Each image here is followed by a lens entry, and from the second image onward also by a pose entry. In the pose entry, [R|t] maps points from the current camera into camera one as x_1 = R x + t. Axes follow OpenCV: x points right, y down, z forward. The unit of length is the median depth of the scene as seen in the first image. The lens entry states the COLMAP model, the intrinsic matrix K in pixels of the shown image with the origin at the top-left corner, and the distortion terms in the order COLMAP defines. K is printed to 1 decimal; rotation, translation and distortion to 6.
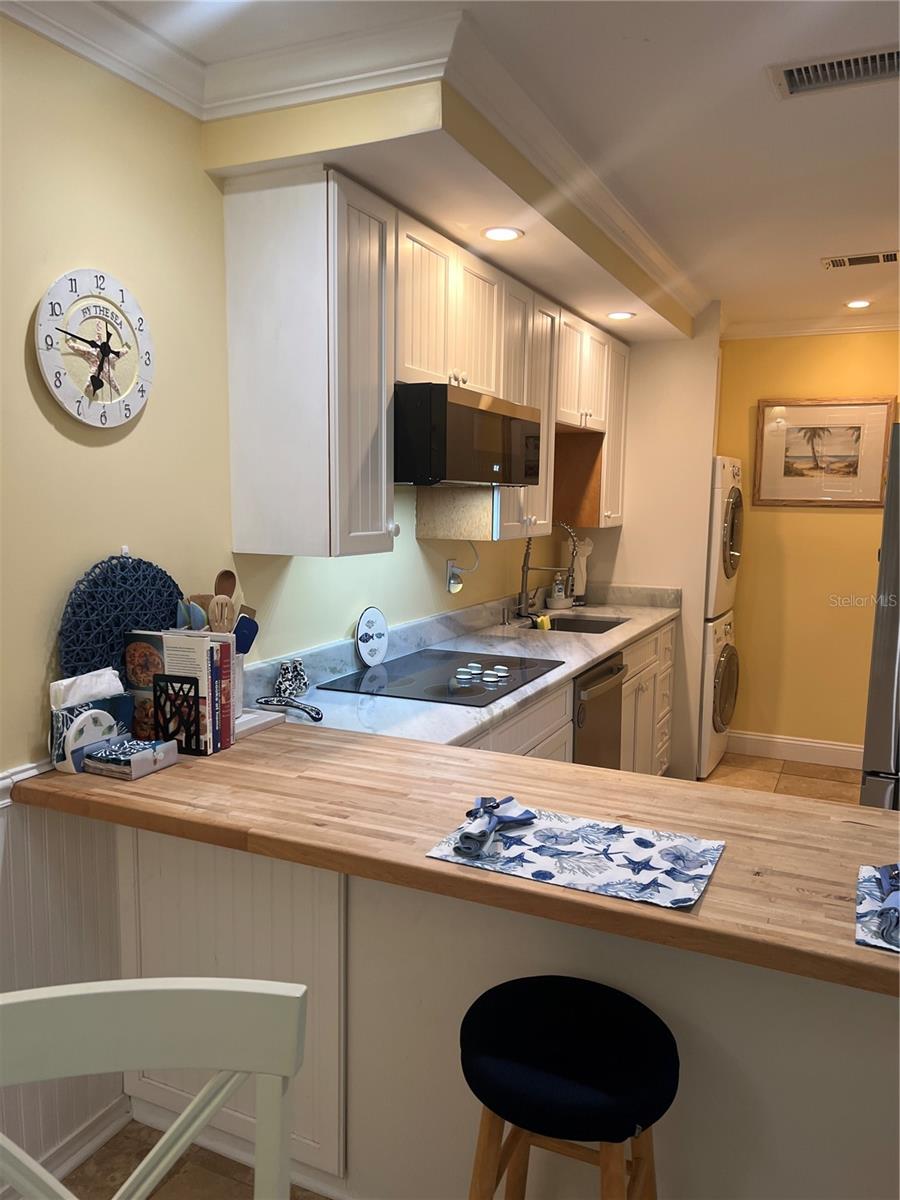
lens RADIAL K [[901.2, 0, 442.4], [0, 901.2, 610.0], [0, 0, 1]] dist [0.062930, -0.074292]
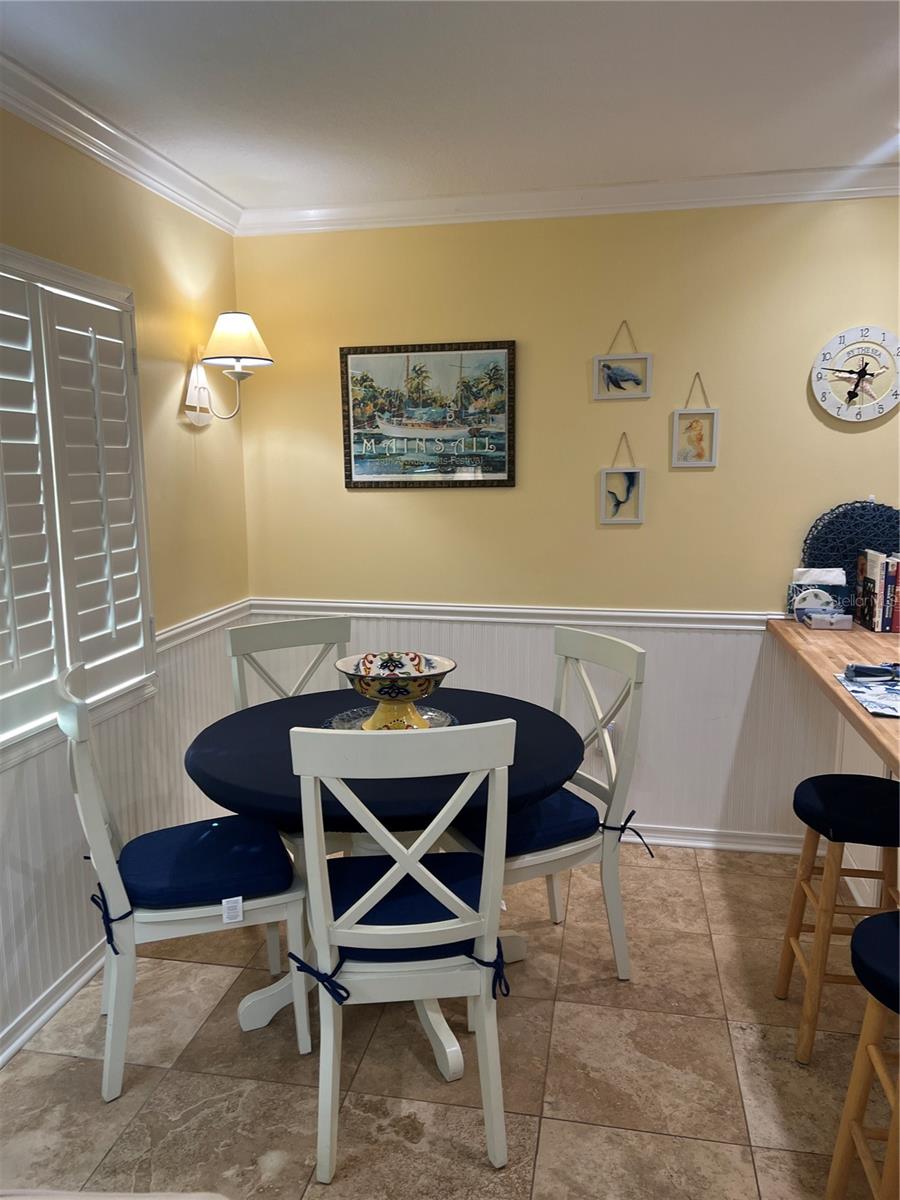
lens RADIAL K [[901.2, 0, 446.4], [0, 901.2, 608.4], [0, 0, 1]] dist [0.062930, -0.074292]
pose [[0.255277, 0.143207, -0.956204, 0.675304], [-0.117651, 0.986222, 0.116294, 0.017676], [0.959683, 0.082811, 0.268609, -0.078442]]
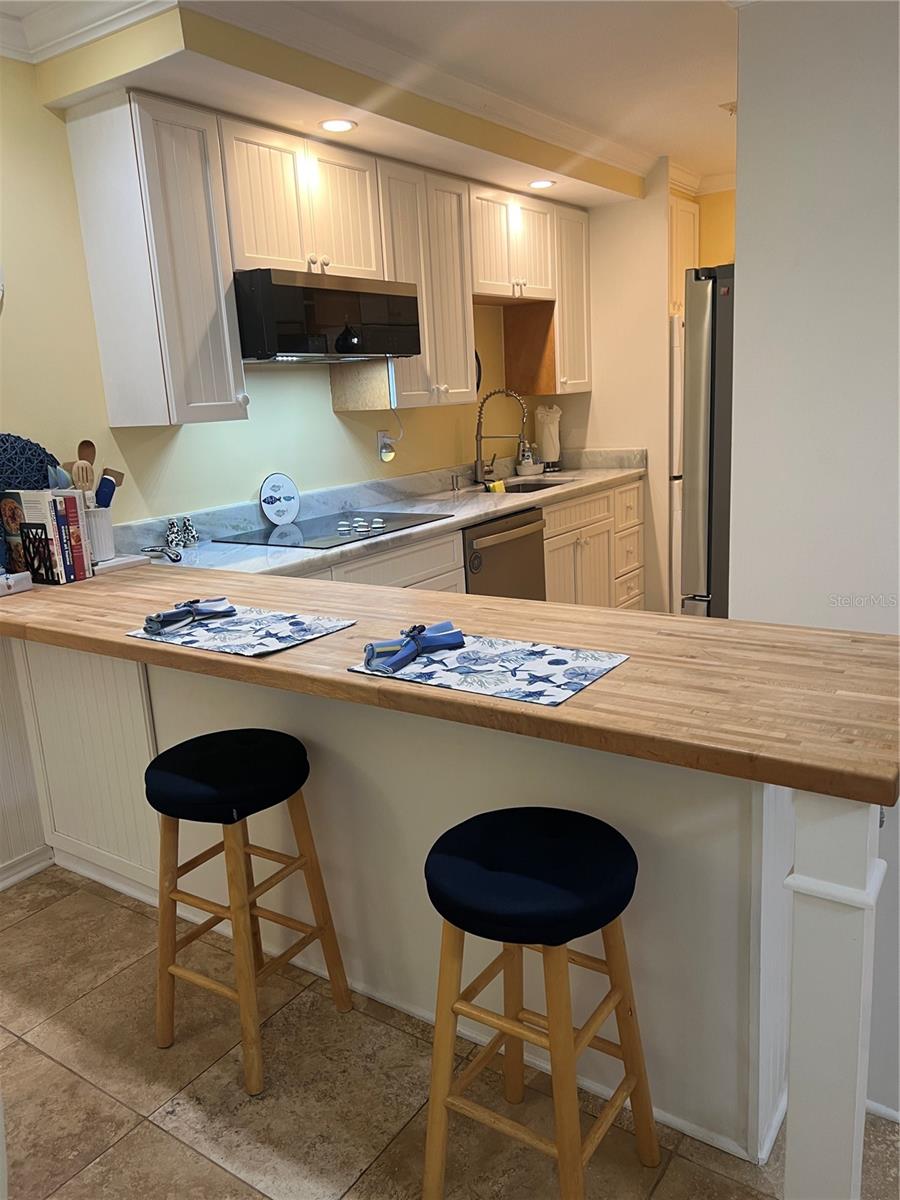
lens RADIAL K [[901.2, 0, 451.4], [0, 901.2, 594.9], [0, 0, 1]] dist [0.062930, -0.074292]
pose [[0.984708, -0.030699, -0.171489, 0.332085], [0.047440, 0.994404, 0.094394, 0.052298], [0.167632, -0.101086, 0.980653, -0.113046]]
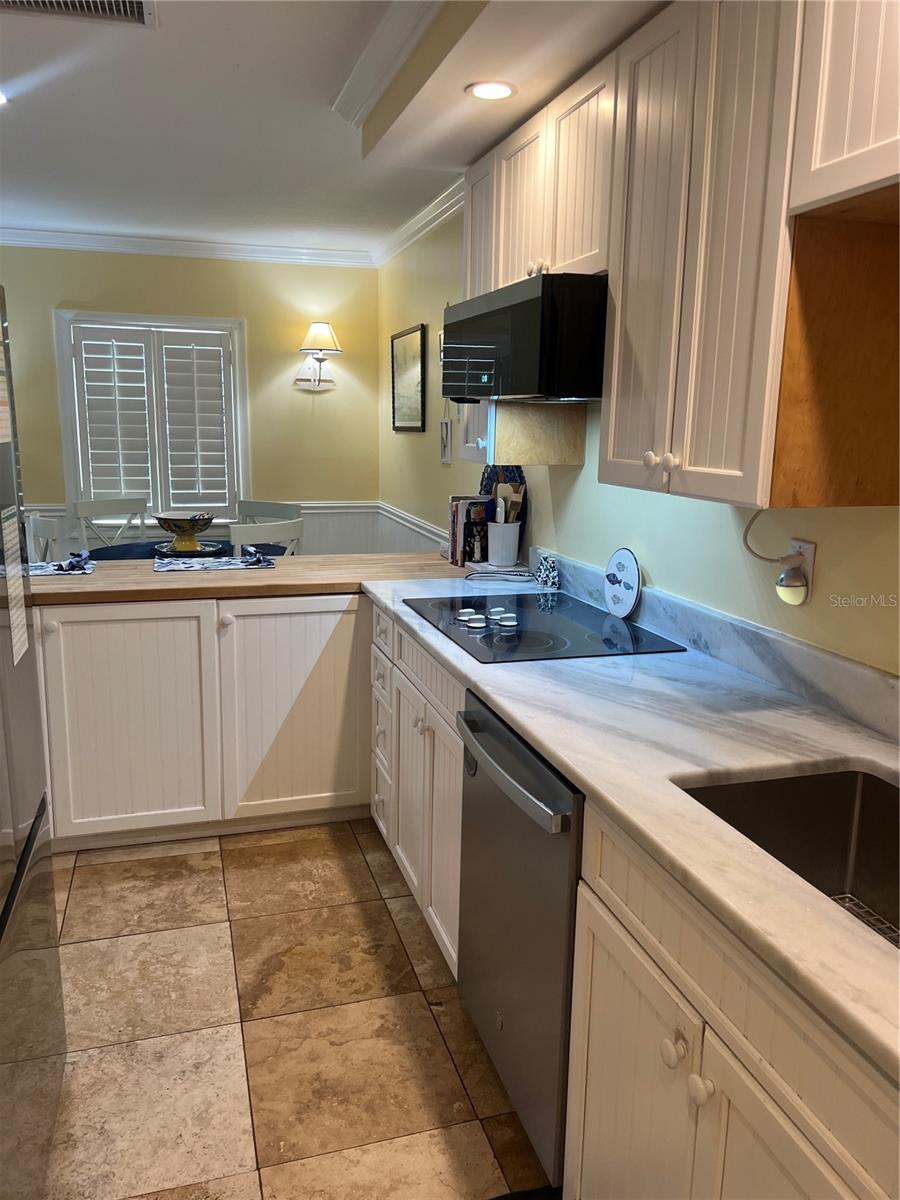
lens RADIAL K [[901.2, 0, 455.5], [0, 901.2, 596.5], [0, 0, 1]] dist [0.062930, -0.074292]
pose [[-0.735055, 0.107882, -0.669369, 0.608461], [-0.112071, 0.954346, 0.276881, -0.176356], [0.668681, 0.278540, -0.689407, 1.475682]]
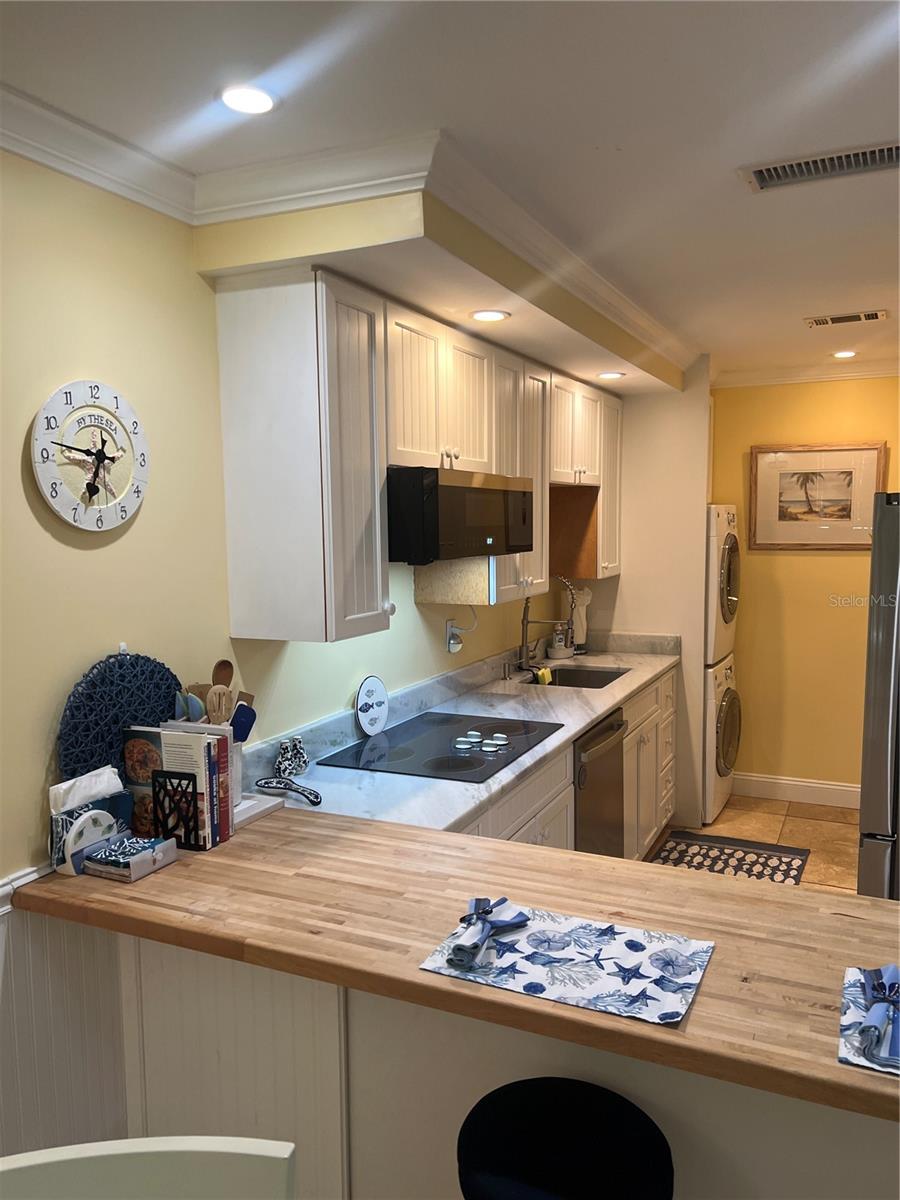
lens RADIAL K [[901.2, 0, 454.1], [0, 901.2, 608.9], [0, 0, 1]] dist [0.062930, -0.074292]
pose [[0.999709, -0.023807, 0.003846, 0.012552], [0.023905, 0.999327, -0.027832, -0.048269], [-0.003181, 0.027916, 0.999605, -0.013107]]
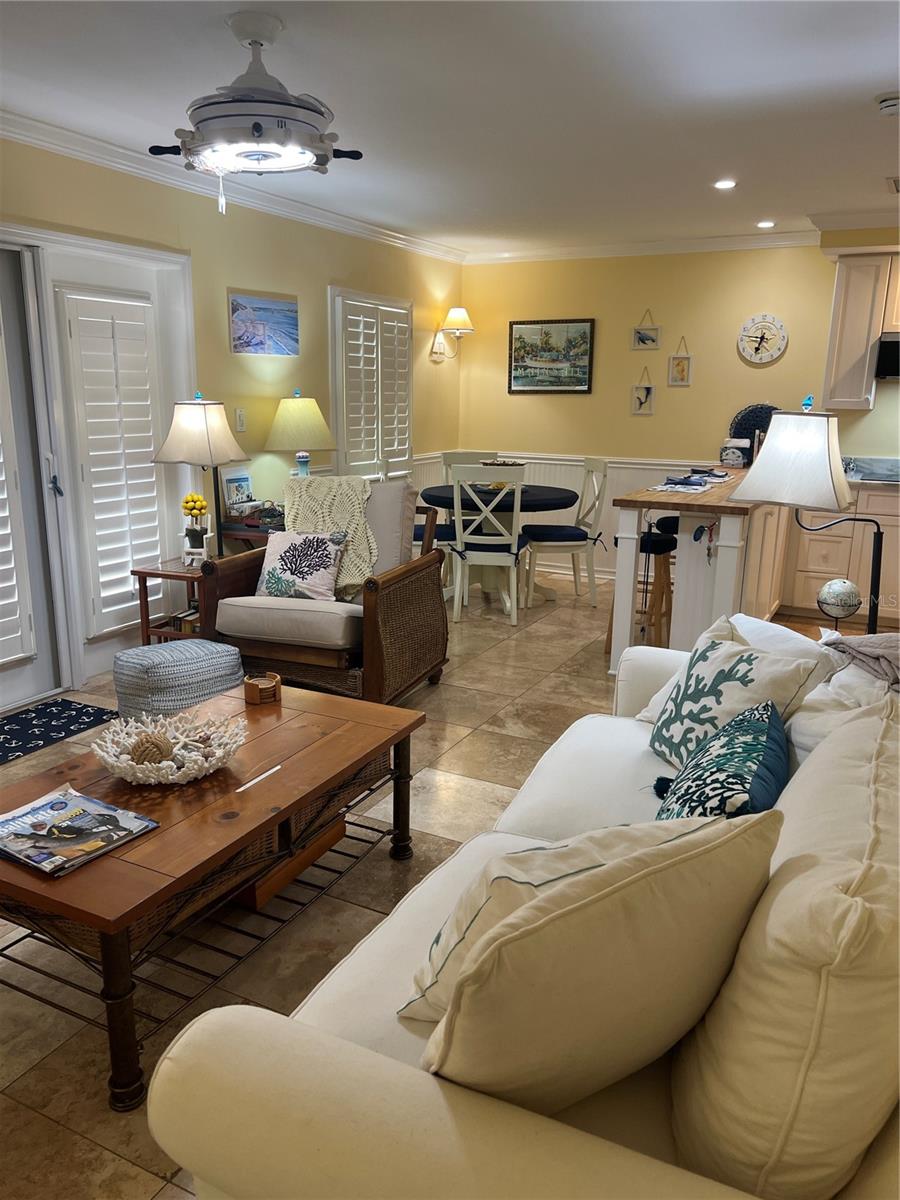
lens RADIAL K [[901.2, 0, 452.5], [0, 901.2, 607.8], [0, 0, 1]] dist [0.062930, -0.074292]
pose [[-0.019984, 0.225878, -0.973951, 1.903429], [-0.146246, 0.963007, 0.226341, 0.041489], [0.989046, 0.146960, 0.013789, 0.005430]]
